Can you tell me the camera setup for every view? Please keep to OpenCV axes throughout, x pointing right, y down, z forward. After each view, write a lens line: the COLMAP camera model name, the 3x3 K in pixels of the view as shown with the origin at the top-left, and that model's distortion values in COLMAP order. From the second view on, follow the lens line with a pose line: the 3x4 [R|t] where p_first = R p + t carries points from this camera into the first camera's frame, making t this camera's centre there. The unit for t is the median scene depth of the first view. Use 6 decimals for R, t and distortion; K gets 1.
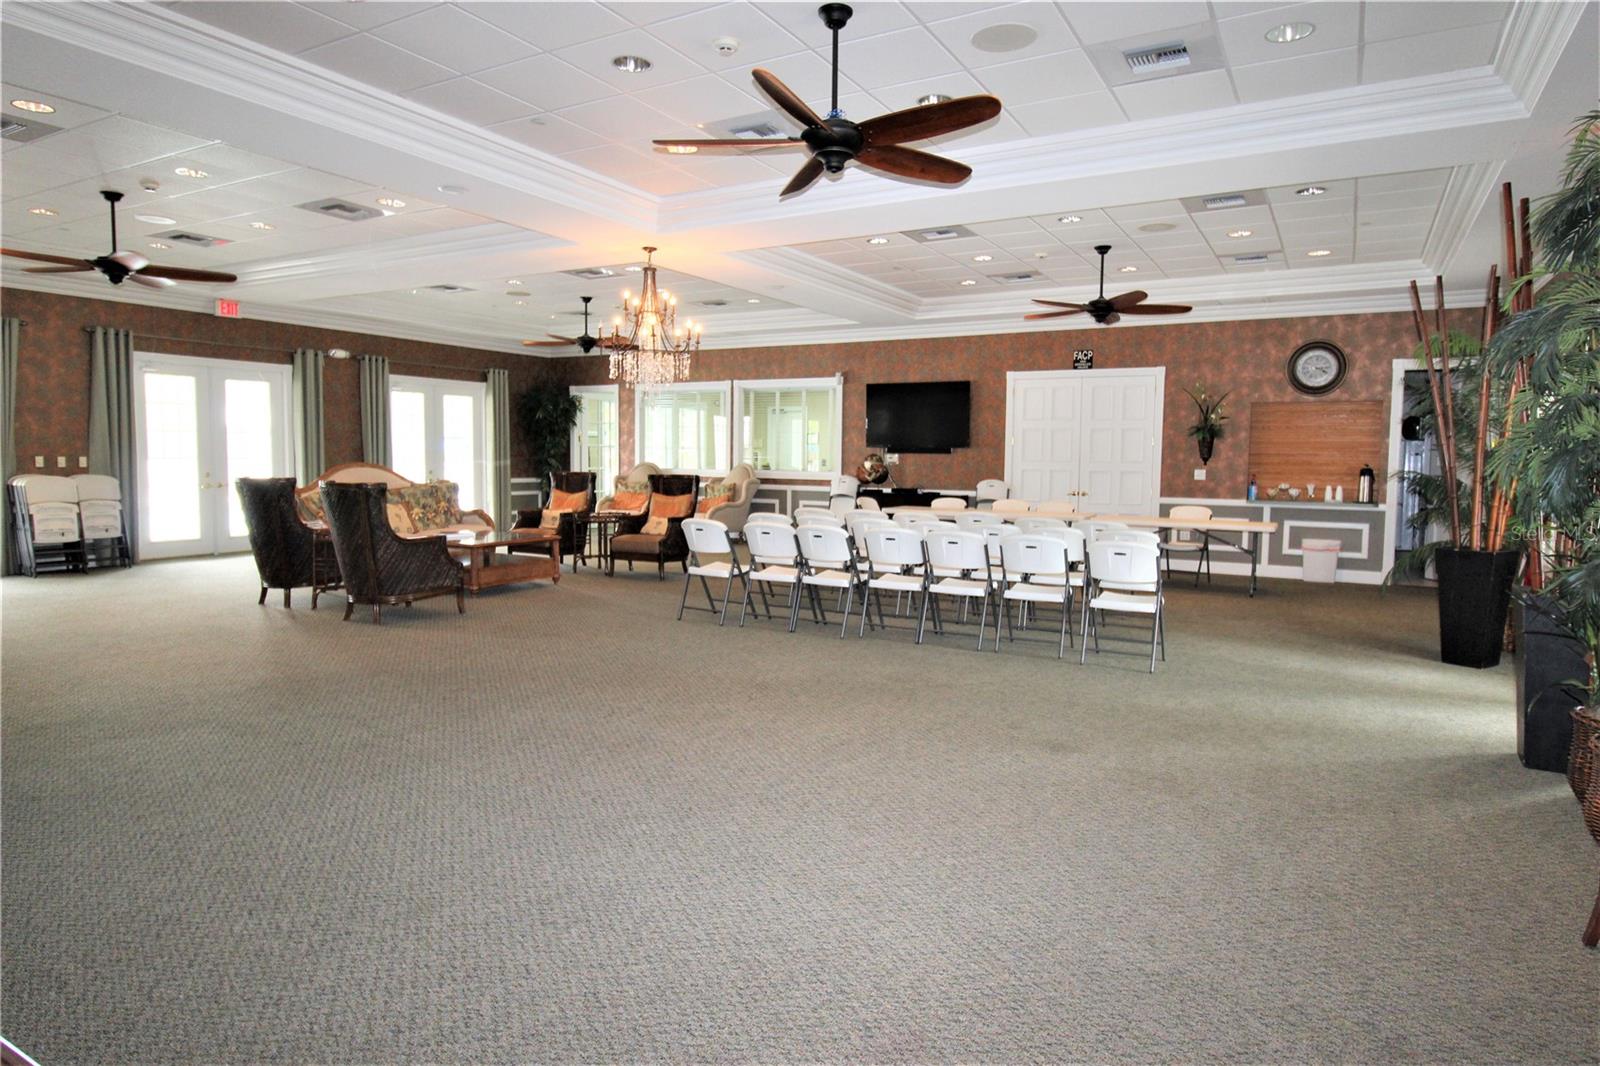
lens RADIAL K [[995.0, 0, 800.0], [0, 995.0, 533.0], [0, 0, 1]] dist [0.033851, -0.000420]
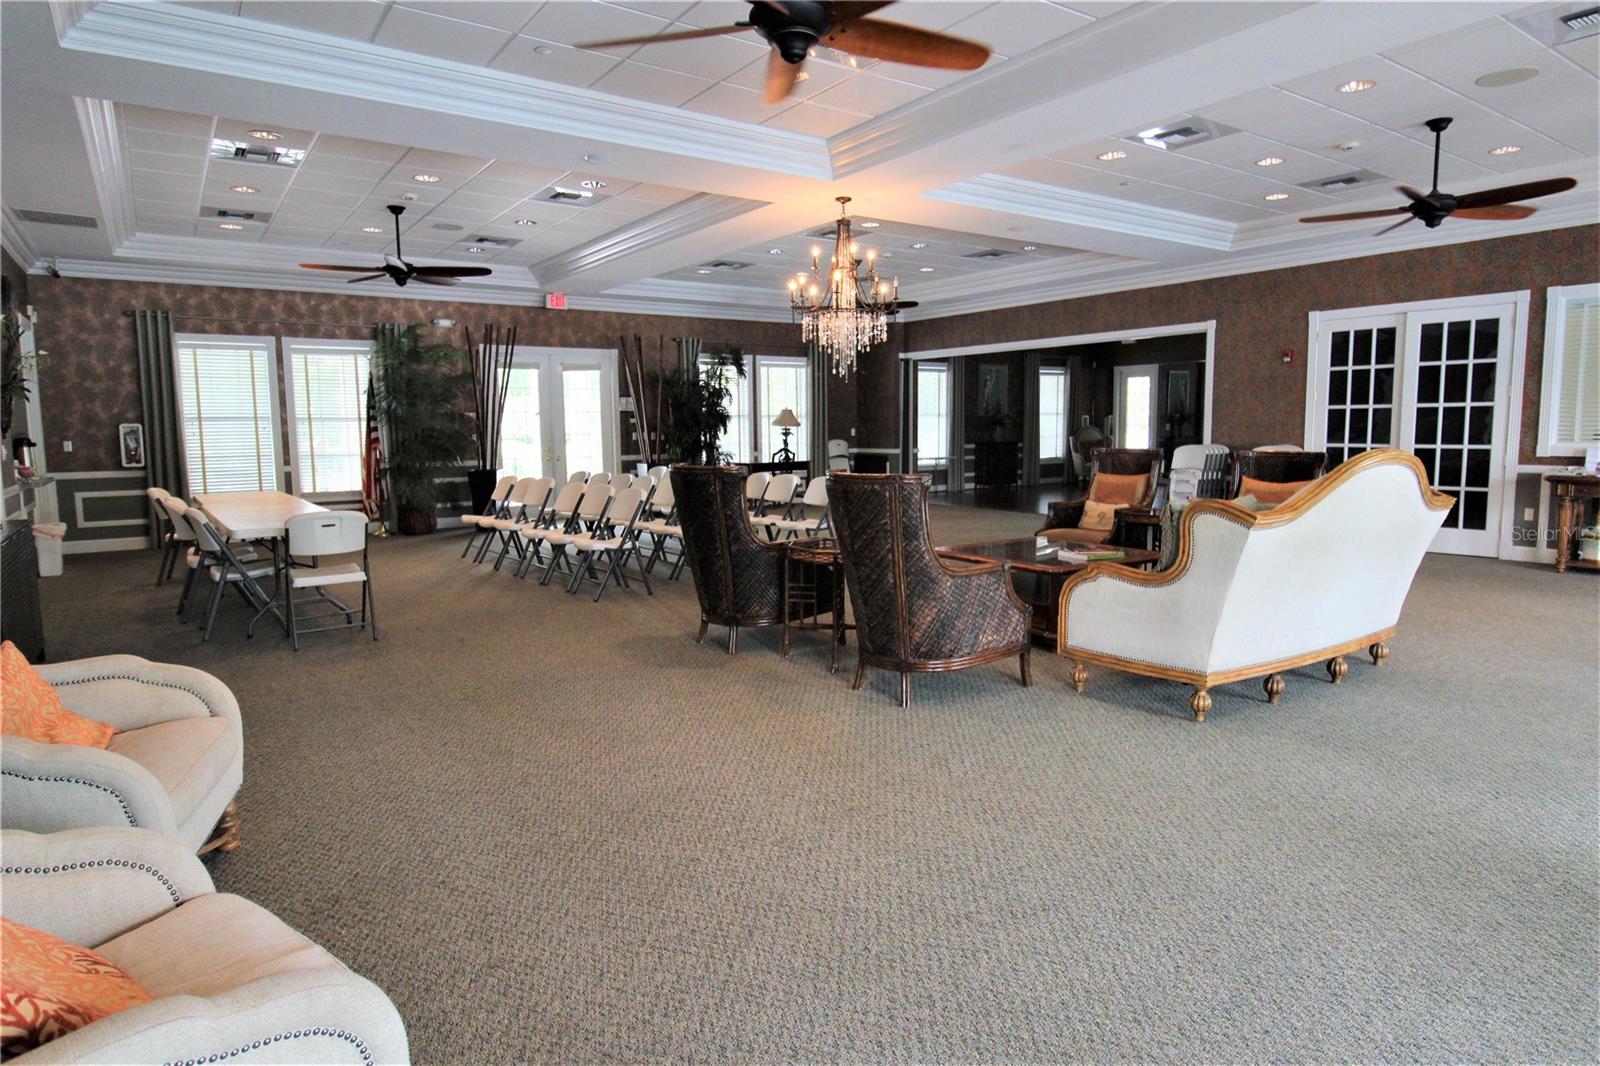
lens RADIAL K [[995.0, 0, 800.0], [0, 995.0, 533.0], [0, 0, 1]] dist [0.033851, -0.000420]
pose [[0.901145, 0.031118, -0.432399, 0.220698], [-0.020944, 0.999381, 0.028274, -0.003400], [0.433011, -0.016423, 0.901239, 0.151274]]
